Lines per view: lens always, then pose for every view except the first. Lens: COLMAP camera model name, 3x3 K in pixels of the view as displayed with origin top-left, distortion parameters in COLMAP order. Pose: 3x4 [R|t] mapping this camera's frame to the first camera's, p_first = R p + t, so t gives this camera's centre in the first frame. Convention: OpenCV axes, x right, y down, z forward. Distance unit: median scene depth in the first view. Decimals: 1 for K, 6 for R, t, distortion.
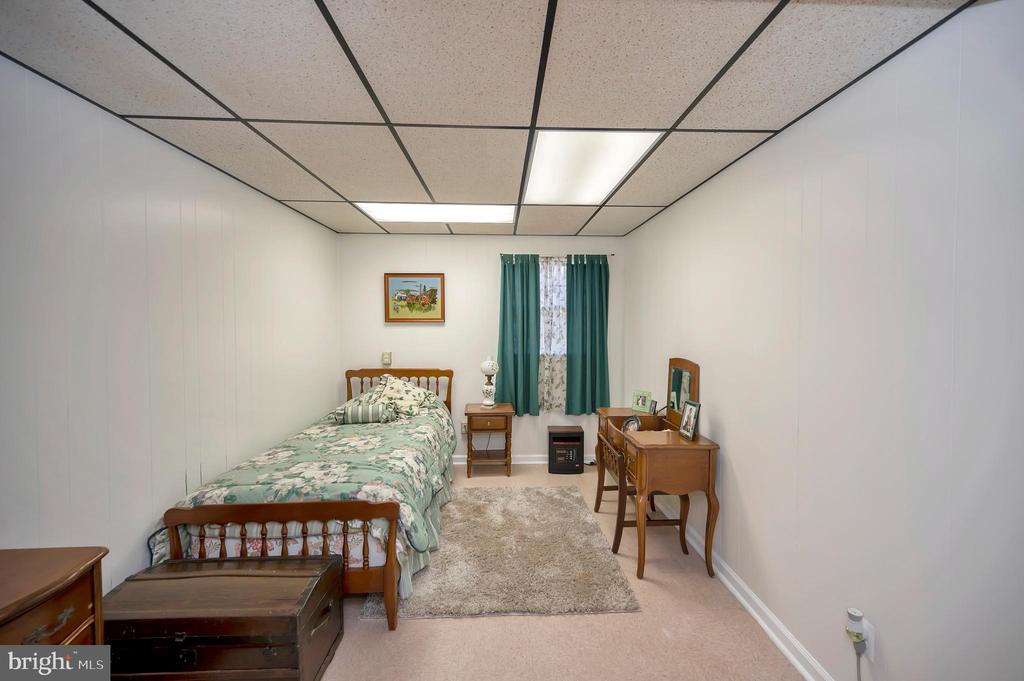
lens RADIAL K [[411.3, 0, 517.9], [0, 411.3, 339.3], [0, 0, 1]] dist [-0.000744, -0.000128]
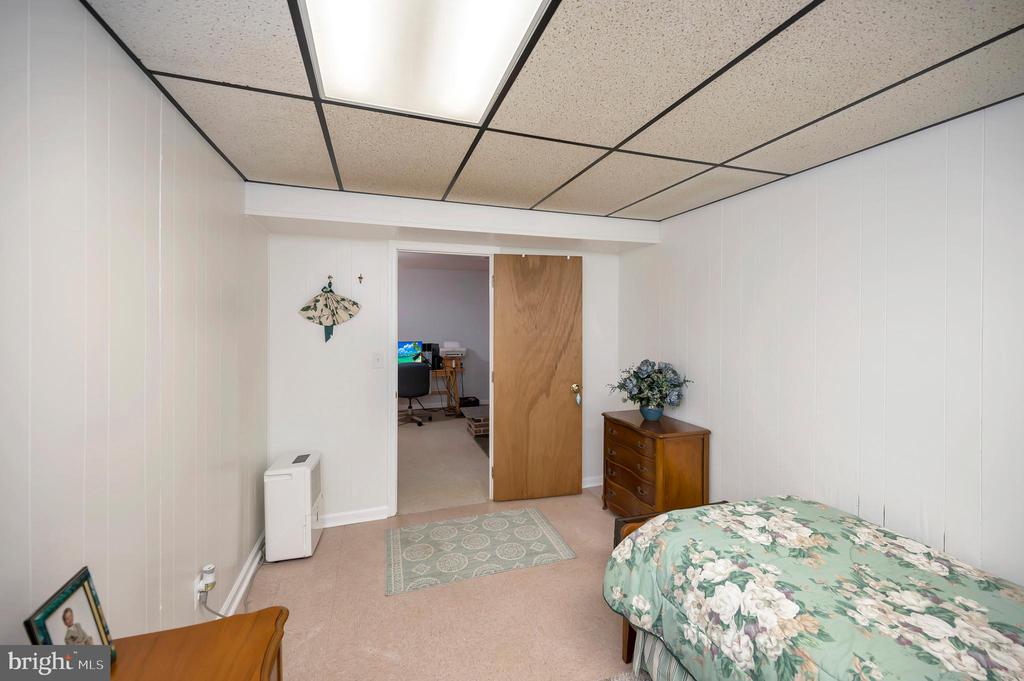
lens RADIAL K [[406.4, 0, 510.8], [0, 406.4, 322.4], [0, 0, 1]] dist [0.000661, -0.000060]
pose [[-0.960392, -0.003153, -0.278635, 0.184669], [-0.017095, 0.998719, 0.047620, -0.093696], [0.278128, 0.050497, -0.959216, 1.550588]]
